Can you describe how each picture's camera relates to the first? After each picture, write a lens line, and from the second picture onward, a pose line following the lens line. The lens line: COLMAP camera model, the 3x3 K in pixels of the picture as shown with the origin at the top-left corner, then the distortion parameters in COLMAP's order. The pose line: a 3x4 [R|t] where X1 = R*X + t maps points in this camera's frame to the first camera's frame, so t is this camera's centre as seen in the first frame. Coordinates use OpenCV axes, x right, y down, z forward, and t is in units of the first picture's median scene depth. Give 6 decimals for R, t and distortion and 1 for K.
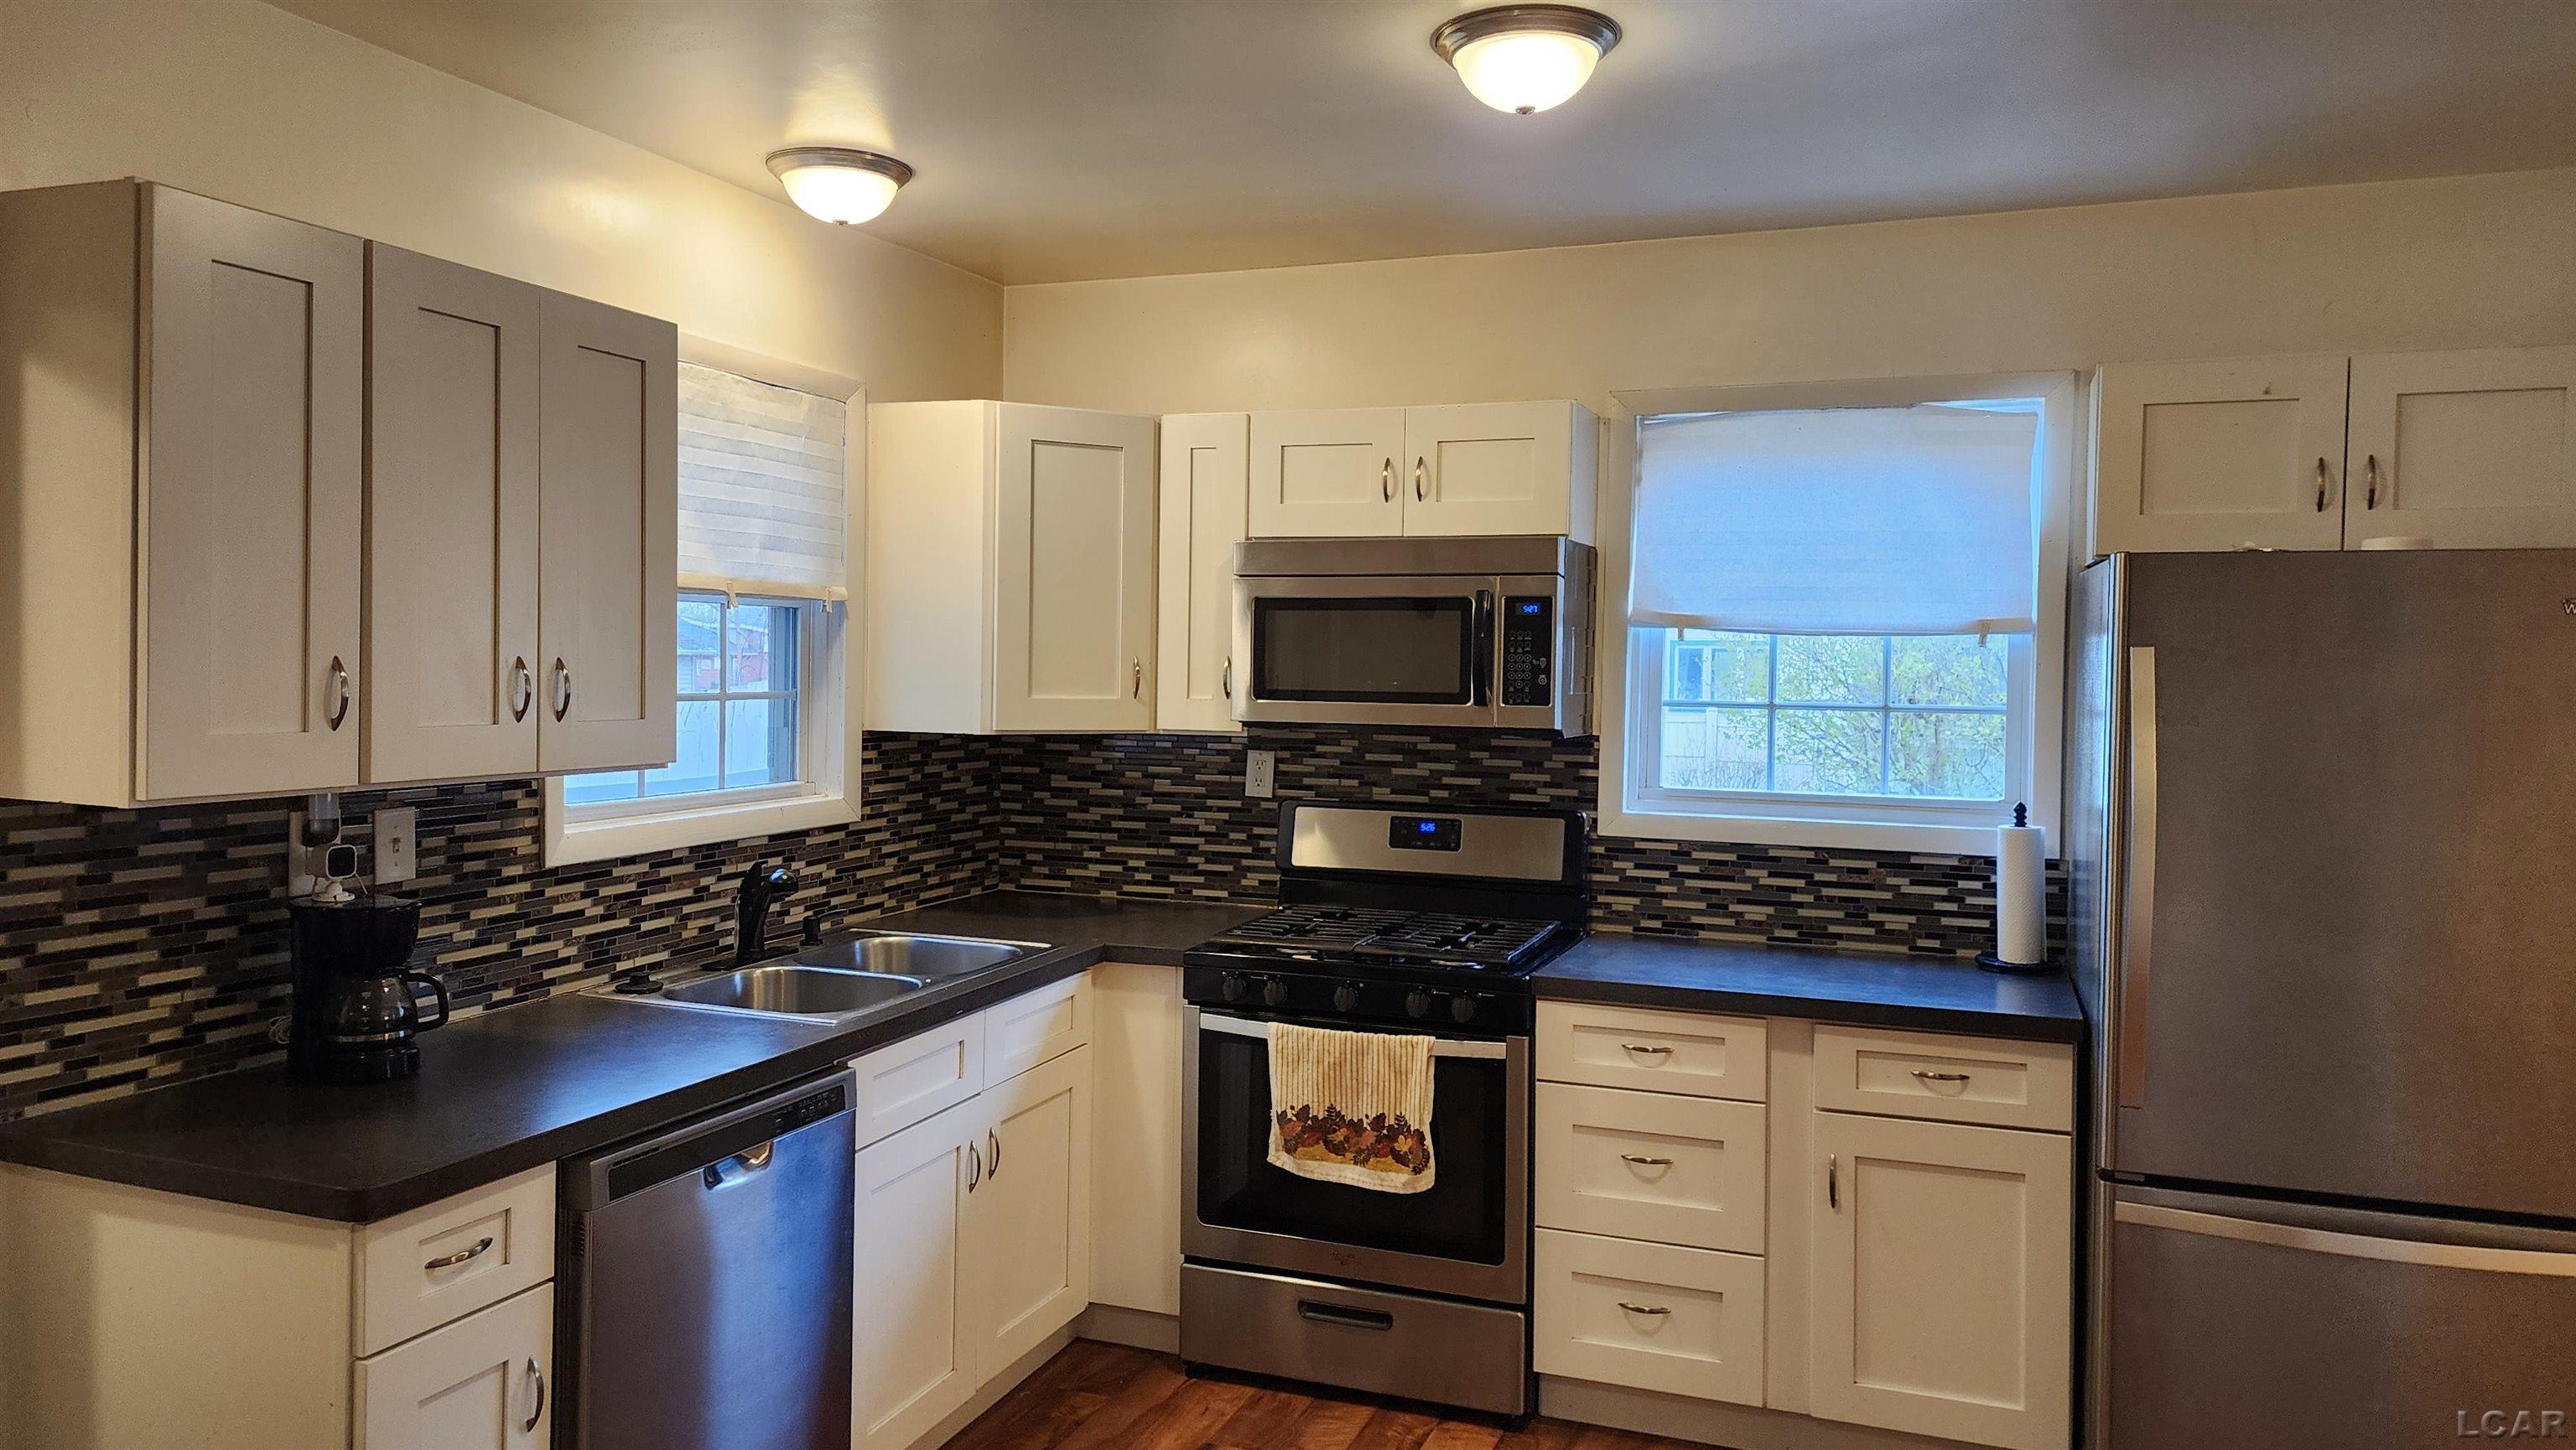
lens RADIAL K [[1731.4, 0, 1288.0], [0, 1731.4, 725.0], [0, 0, 1]] dist [0.083163, -0.080889]
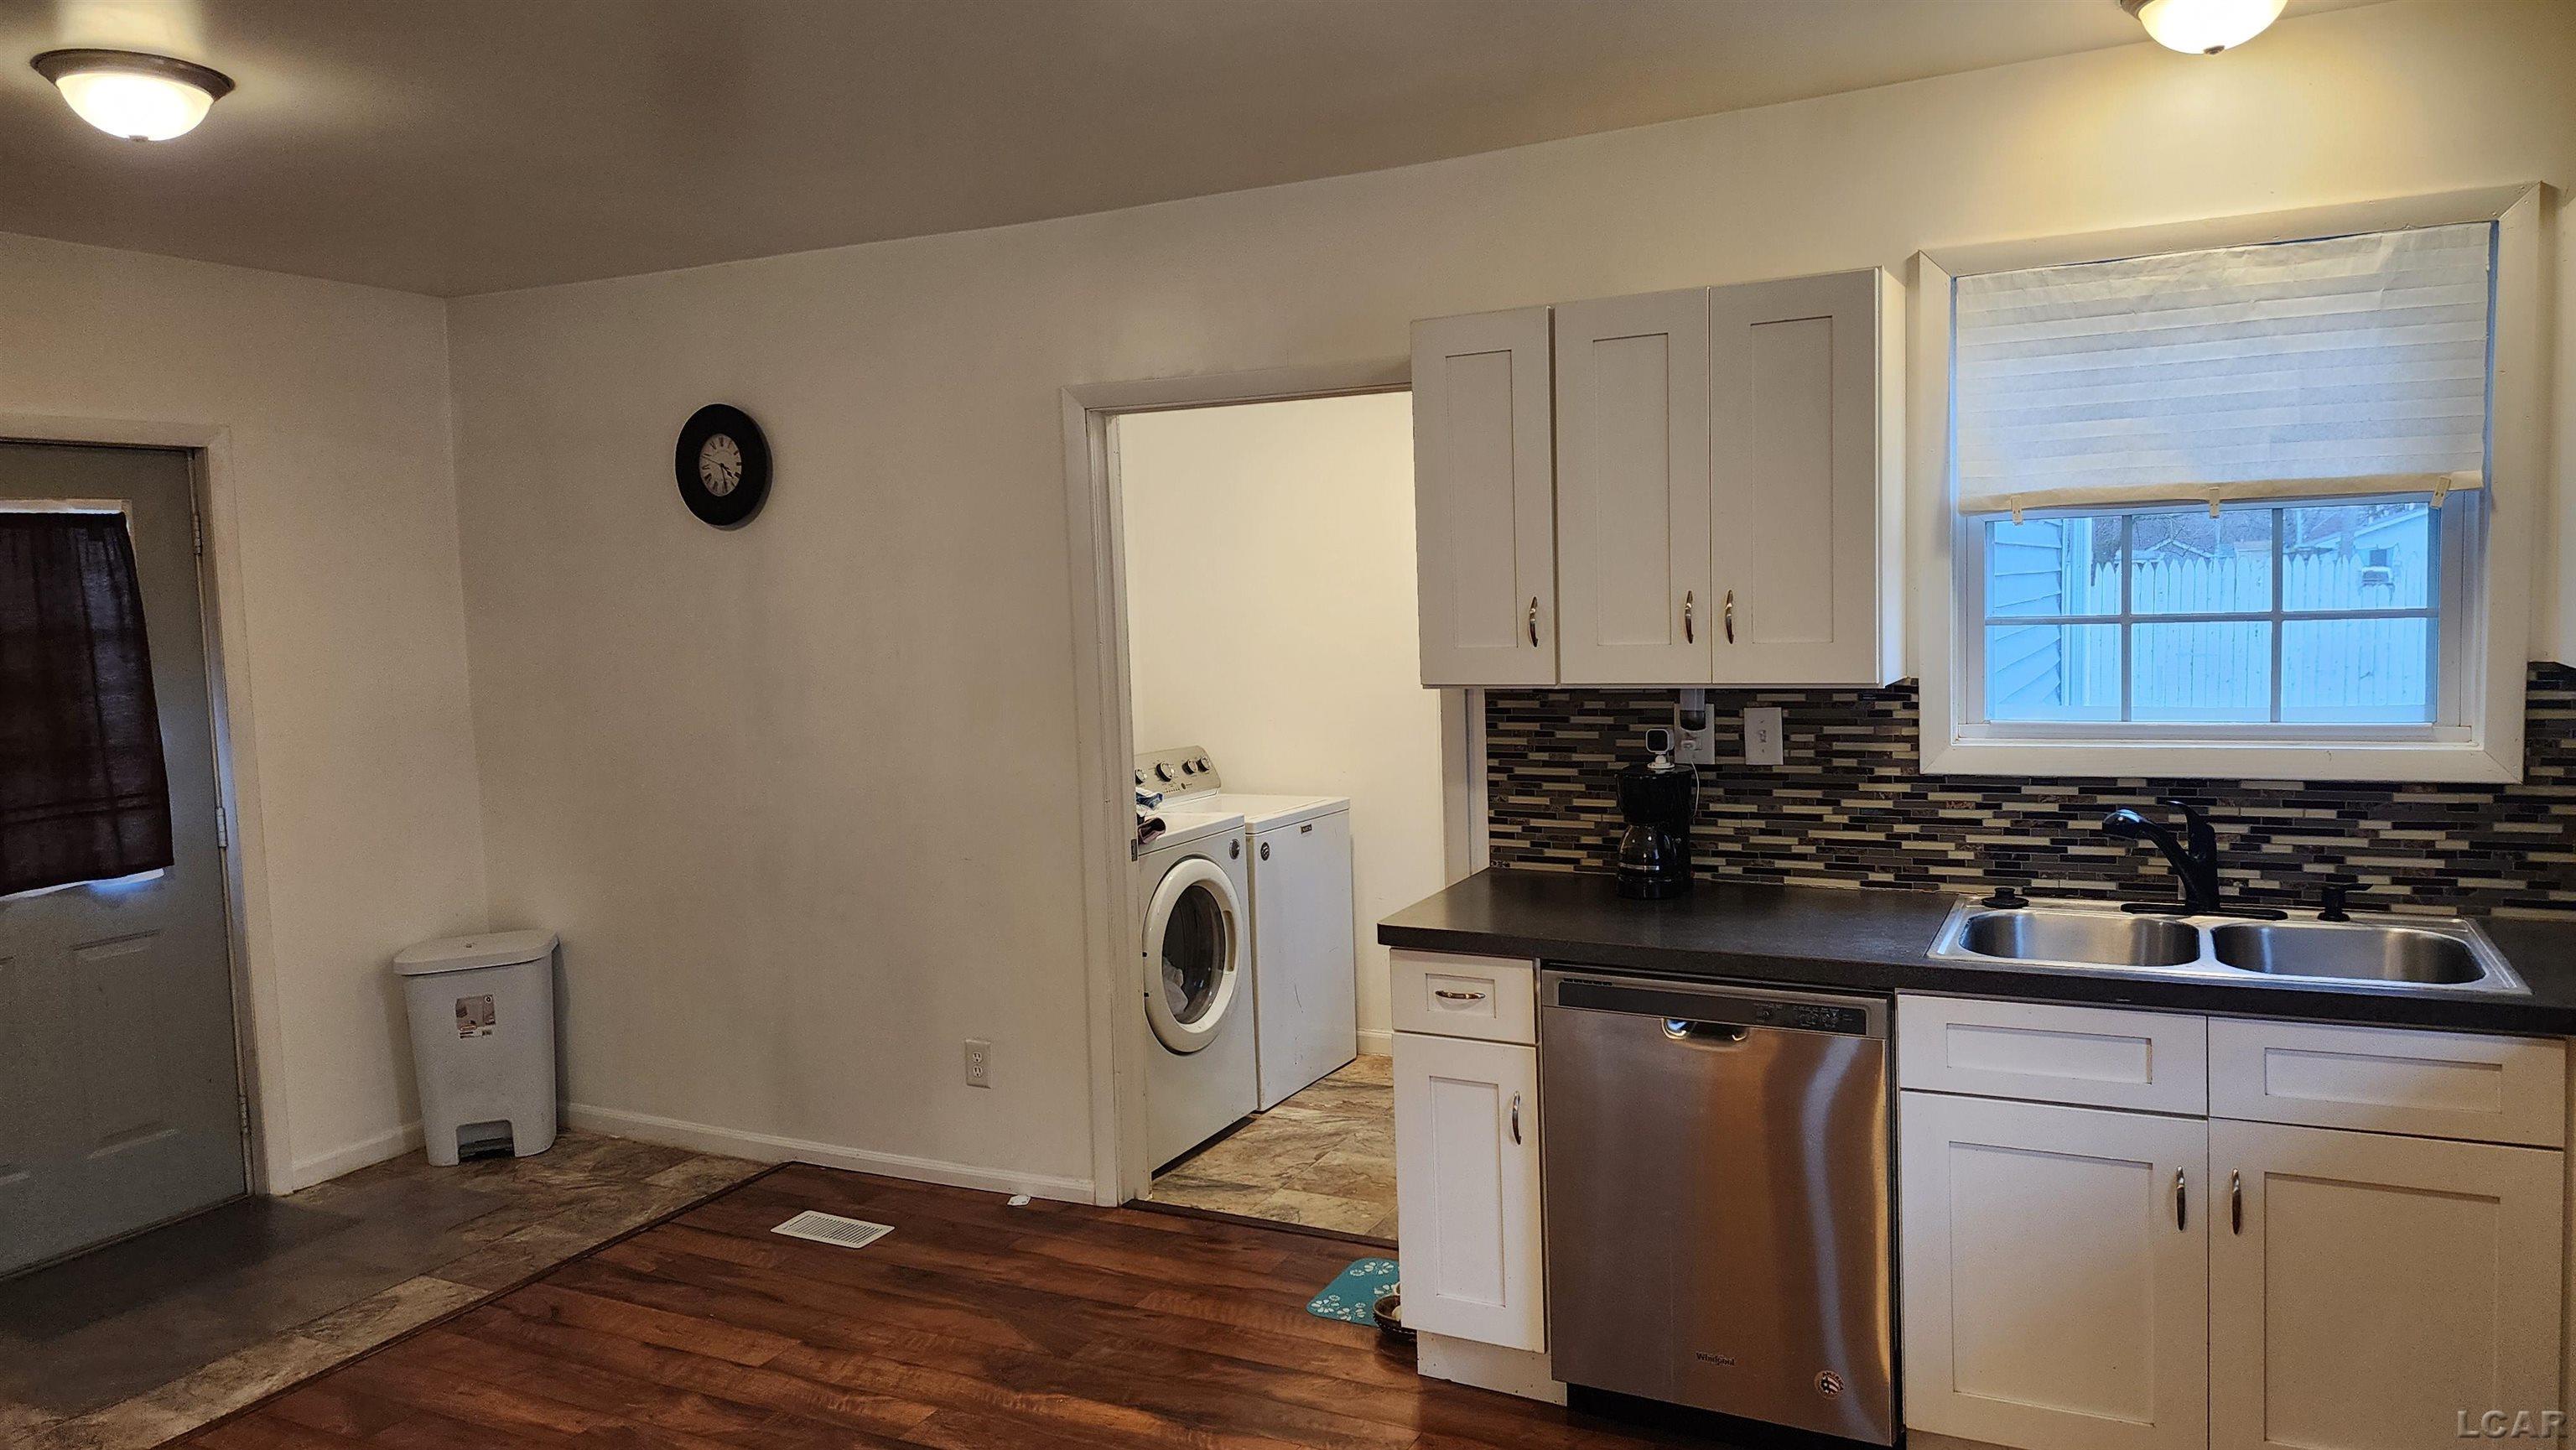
lens RADIAL K [[1731.4, 0, 1288.0], [0, 1731.4, 725.0], [0, 0, 1]] dist [0.083163, -0.080889]
pose [[-0.114266, 0.076072, -0.990533, 0.629013], [-0.003648, 0.997025, 0.076991, -0.029013], [0.993444, 0.012411, -0.113648, 0.637014]]
